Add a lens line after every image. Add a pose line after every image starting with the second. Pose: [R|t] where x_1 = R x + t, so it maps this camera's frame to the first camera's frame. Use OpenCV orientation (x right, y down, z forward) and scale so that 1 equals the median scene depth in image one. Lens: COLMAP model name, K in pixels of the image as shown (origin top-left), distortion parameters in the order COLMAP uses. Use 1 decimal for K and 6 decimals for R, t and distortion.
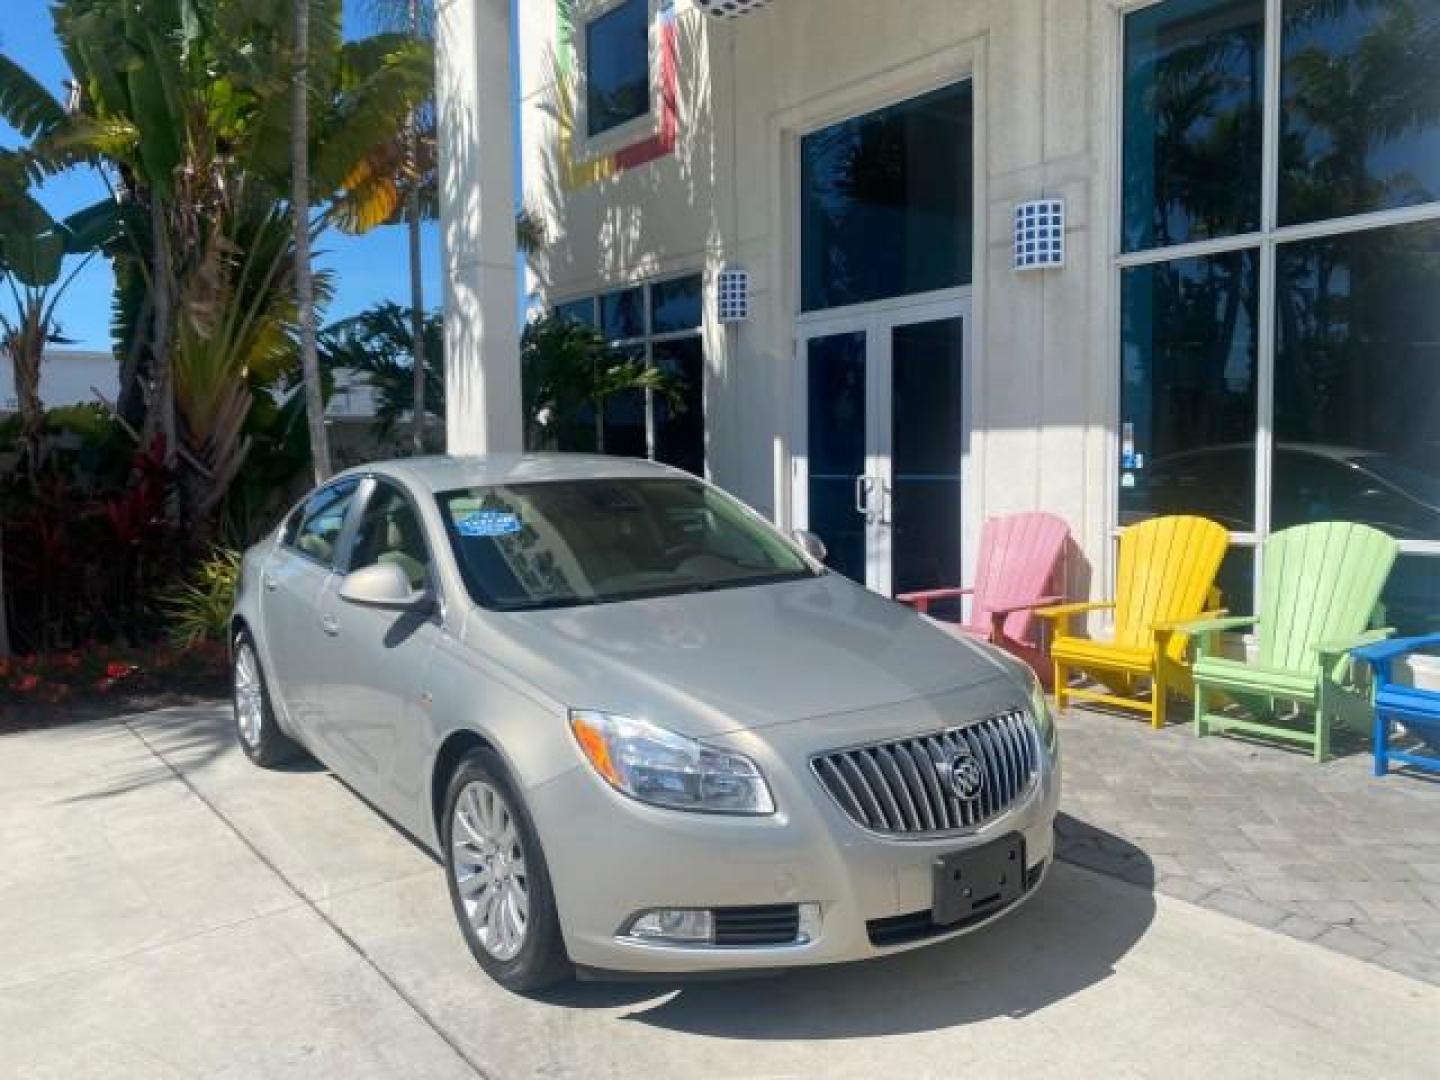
lens RADIAL K [[1159.0, 0, 720.0], [0, 1159.0, 540.0], [0, 0, 1]] dist [0.003428, 0.007318]
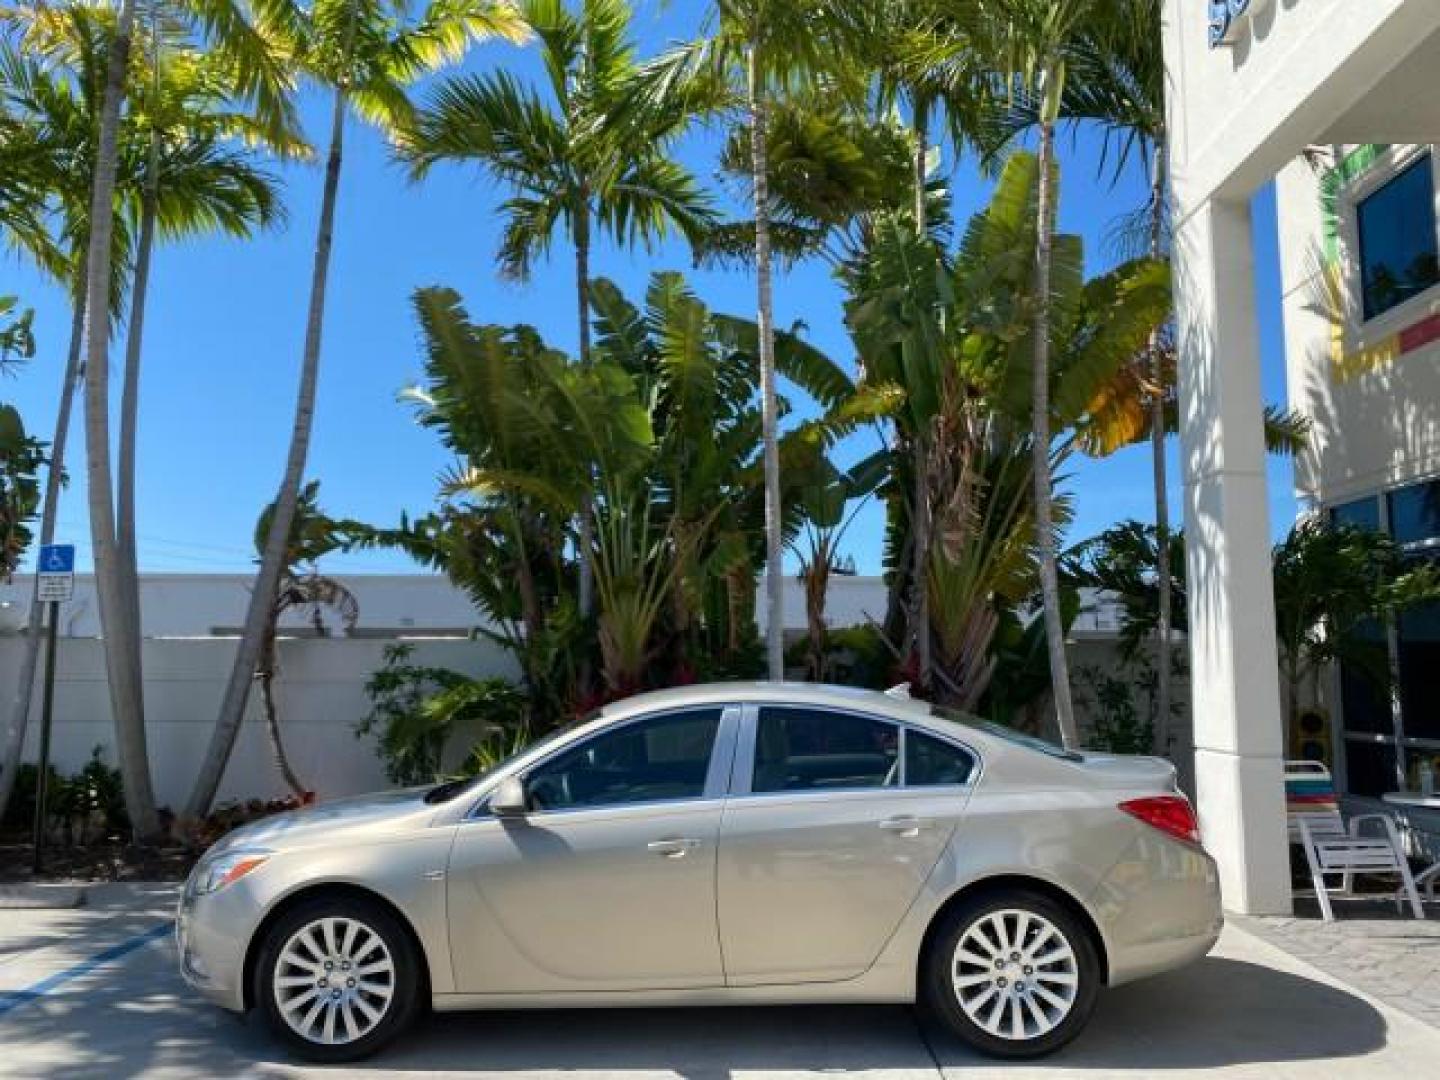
lens RADIAL K [[1087.6, 0, 720.0], [0, 1087.6, 540.0], [0, 0, 1]] dist [0.008653, -0.002036]
pose [[0.788496, -0.058098, -0.612290, 0.005349], [-0.056260, 0.984541, -0.165870, -0.015350], [0.612461, 0.165236, 0.773038, 0.075155]]
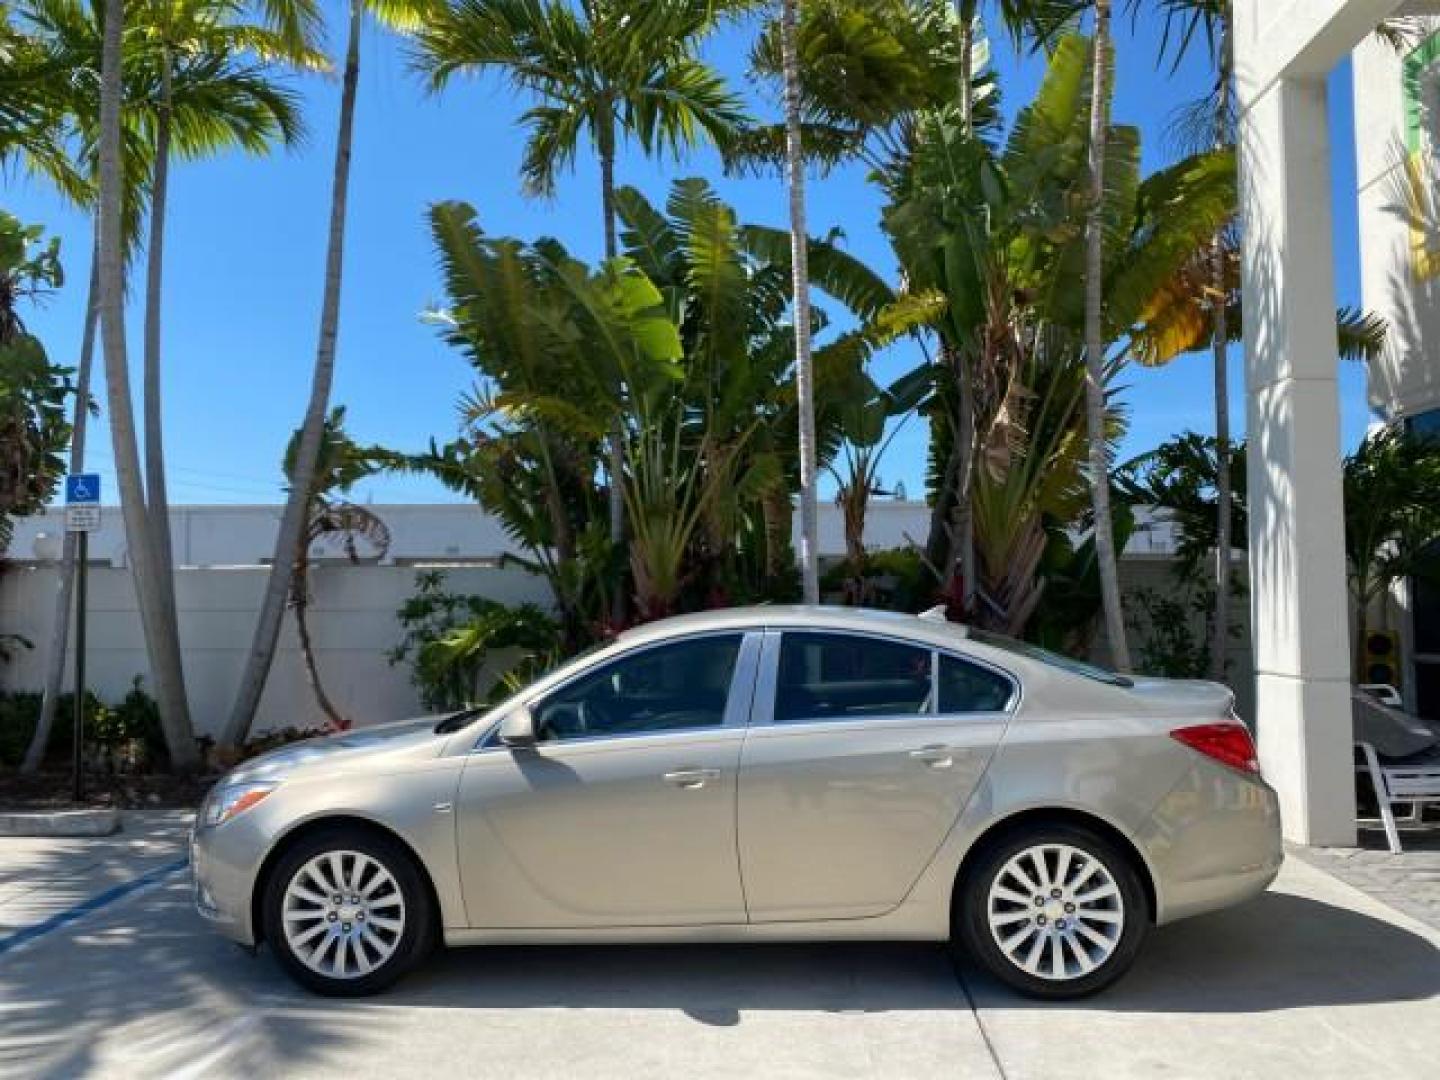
lens RADIAL K [[1087.6, 0, 720.0], [0, 1087.6, 540.0], [0, 0, 1]] dist [0.008653, -0.002036]
pose [[0.759442, -0.025737, -0.650066, -0.005664], [-0.050127, 0.993932, -0.097913, -0.015634], [0.648641, 0.106945, 0.753543, 0.110920]]
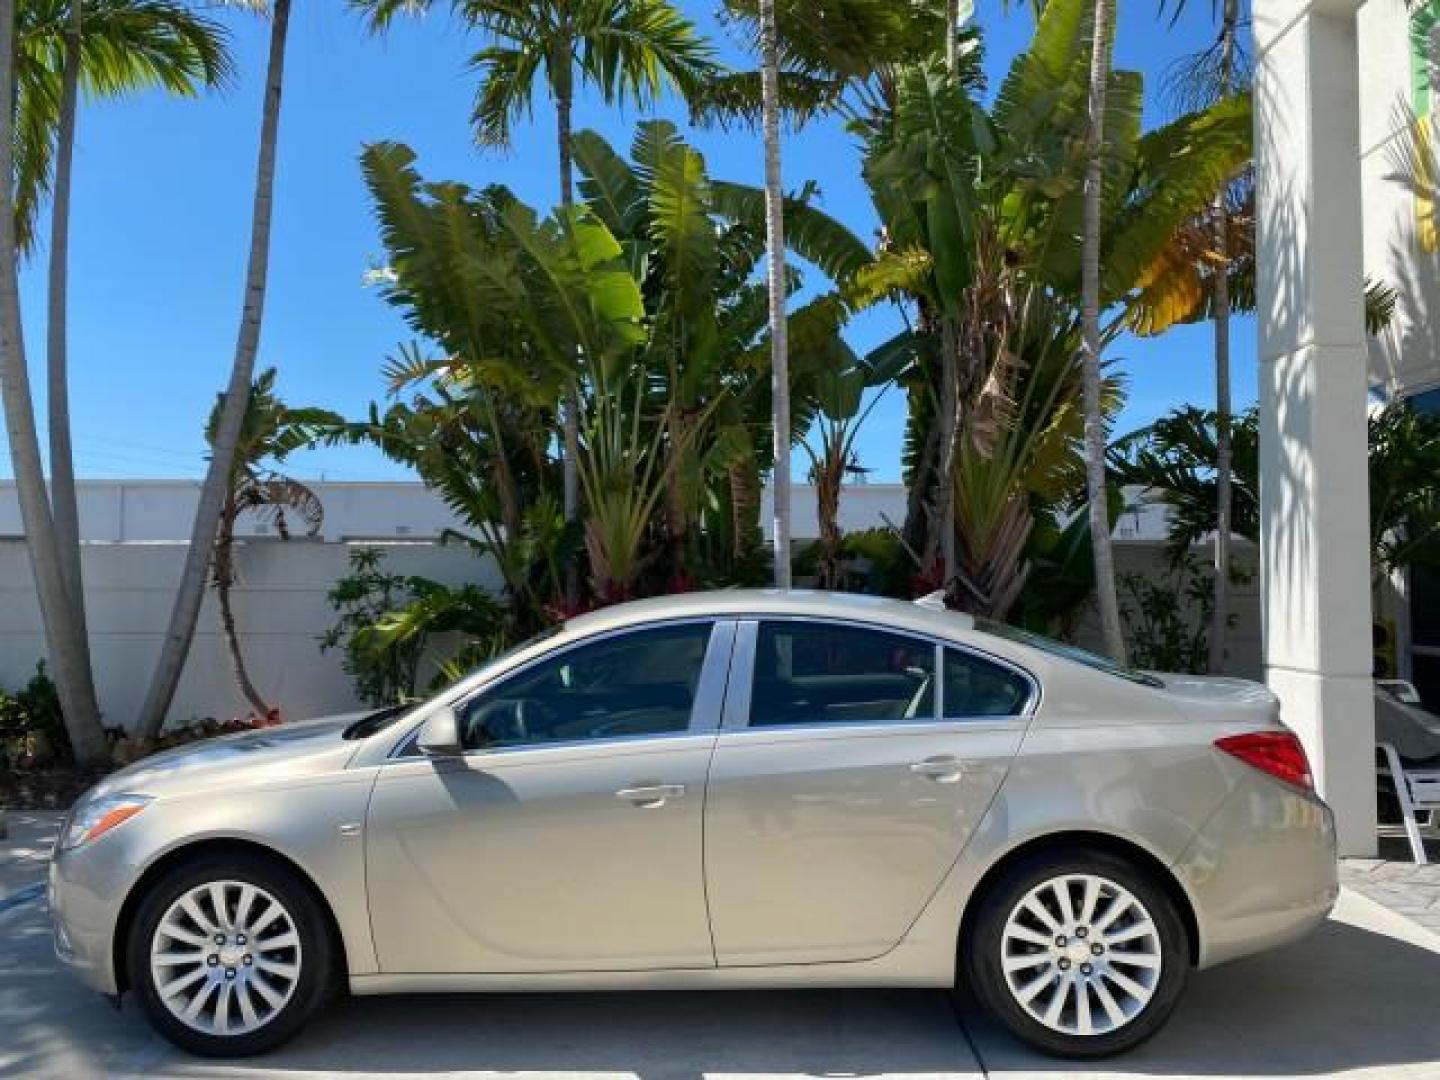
lens RADIAL K [[1087.6, 0, 720.0], [0, 1087.6, 540.0], [0, 0, 1]] dist [0.008653, -0.002036]
pose [[0.782991, -0.008663, -0.621972, -0.056917], [-0.056927, 0.994709, -0.085519, -0.017882], [0.619422, 0.102368, 0.778355, 0.167158]]
